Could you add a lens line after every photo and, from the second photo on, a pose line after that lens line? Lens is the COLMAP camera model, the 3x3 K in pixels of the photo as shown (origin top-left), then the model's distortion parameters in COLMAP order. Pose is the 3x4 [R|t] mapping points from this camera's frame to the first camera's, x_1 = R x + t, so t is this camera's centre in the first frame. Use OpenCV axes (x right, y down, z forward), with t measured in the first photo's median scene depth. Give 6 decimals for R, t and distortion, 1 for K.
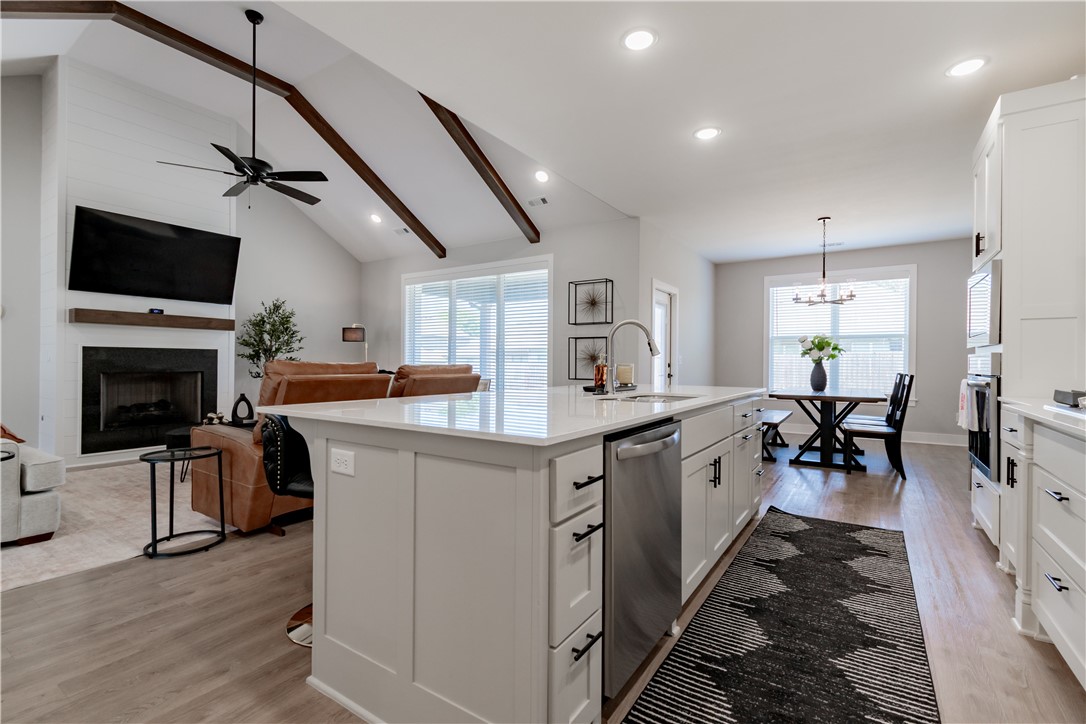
lens RADIAL K [[487.2, 0, 547.4], [0, 487.2, 359.5], [0, 0, 1]] dist [0.007864, -0.000545]
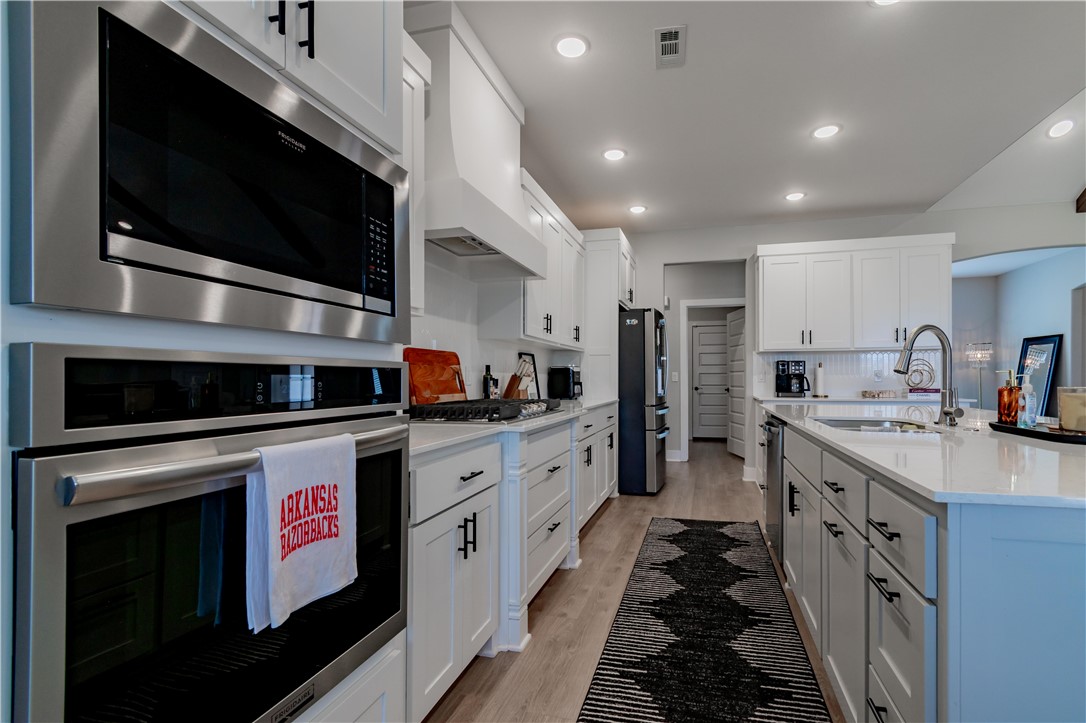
lens RADIAL K [[501.5, 0, 585.1], [0, 501.5, 378.4], [0, 0, 1]] dist [0.001091, -0.000200]
pose [[-0.941140, -0.004197, -0.337990, 0.422925], [-0.001766, 0.999970, -0.007499, 0.002317], [0.338012, -0.006460, -0.941120, 0.716640]]
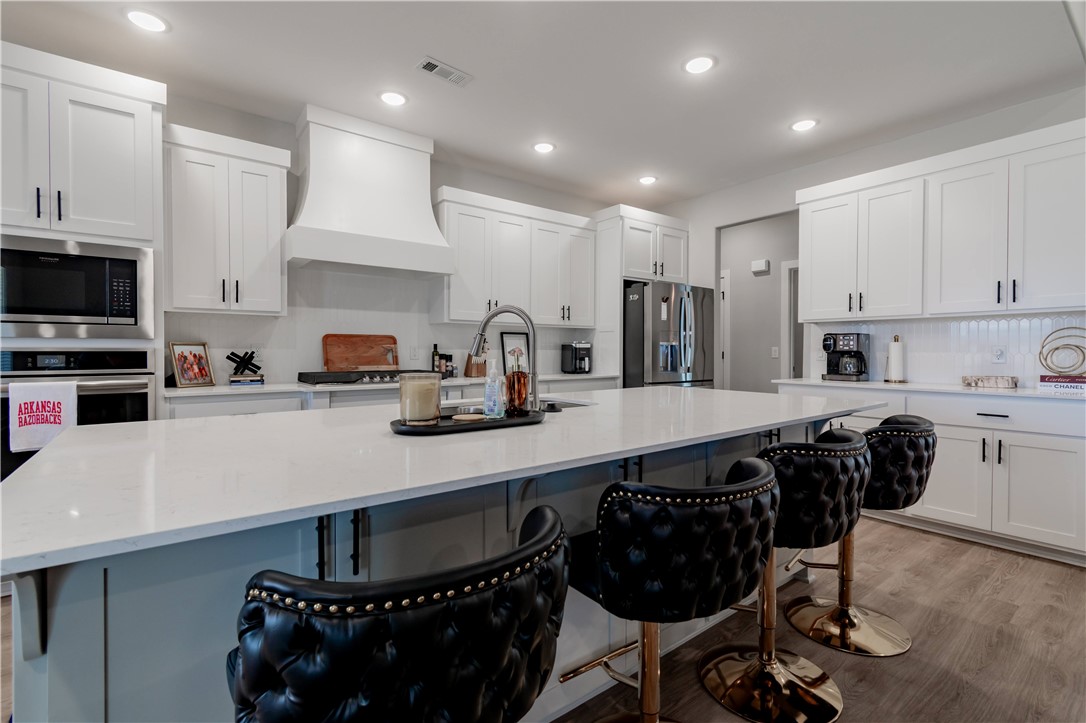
lens RADIAL K [[489.9, 0, 540.7], [0, 489.9, 360.8], [0, 0, 1]] dist [0.000453, -0.000320]
pose [[-0.944319, -0.015860, 0.328648, -0.053784], [-0.010398, 0.999777, 0.018370, -0.007107], [-0.328866, 0.013930, -0.944274, 0.771327]]
